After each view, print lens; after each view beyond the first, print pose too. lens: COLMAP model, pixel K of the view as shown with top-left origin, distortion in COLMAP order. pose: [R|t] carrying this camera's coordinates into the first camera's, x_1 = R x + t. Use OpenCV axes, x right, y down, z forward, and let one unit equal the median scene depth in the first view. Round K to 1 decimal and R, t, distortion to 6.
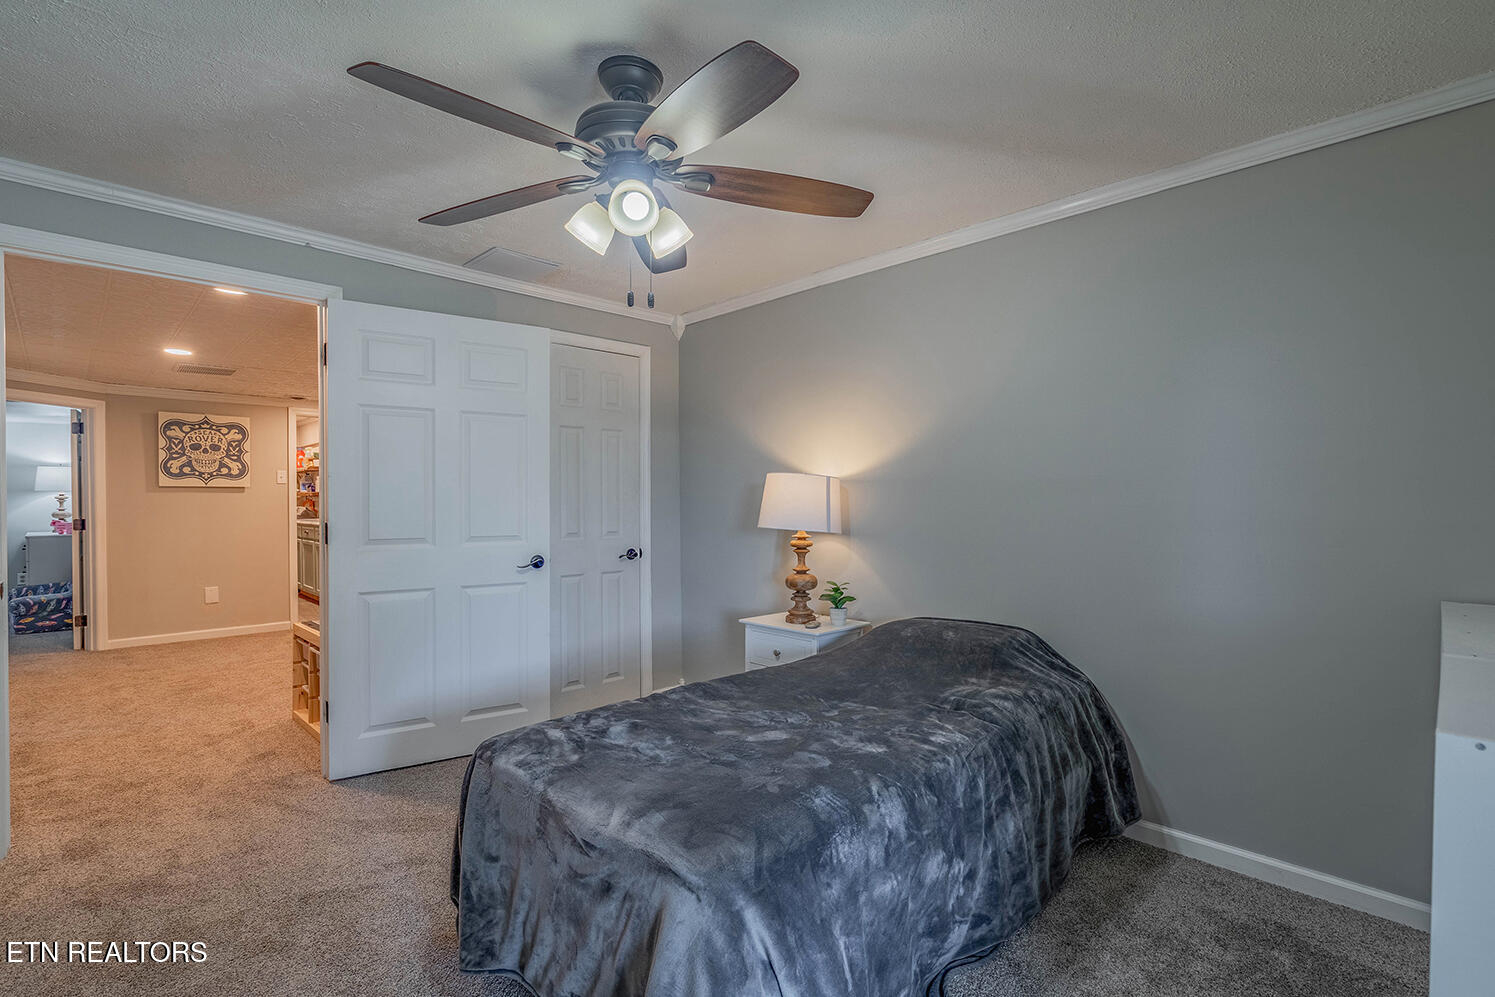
lens RADIAL K [[694.0, 0, 748.8], [0, 694.0, 519.4], [0, 0, 1]] dist [-0.001917, -0.000822]
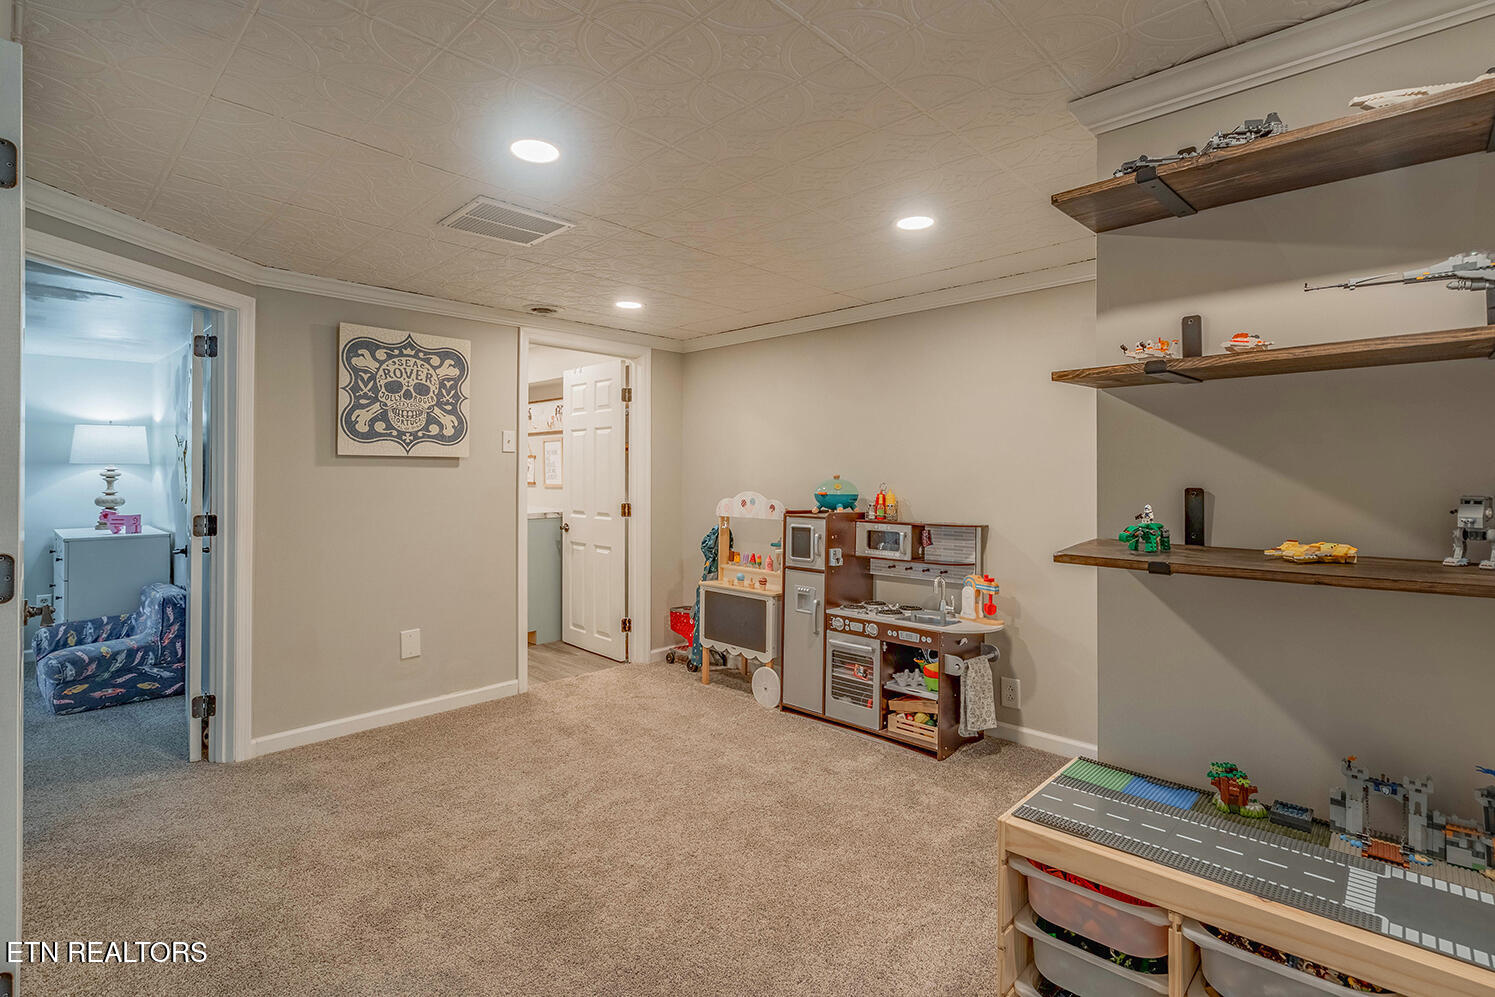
lens RADIAL K [[711.9, 0, 750.6], [0, 711.9, 479.7], [0, 0, 1]] dist [0.001091, 0.000703]
pose [[0.999520, 0.001806, 0.030938, -0.514919], [-0.001055, 0.999705, -0.024255, -0.013739], [-0.030972, 0.024211, 0.999227, 0.397838]]
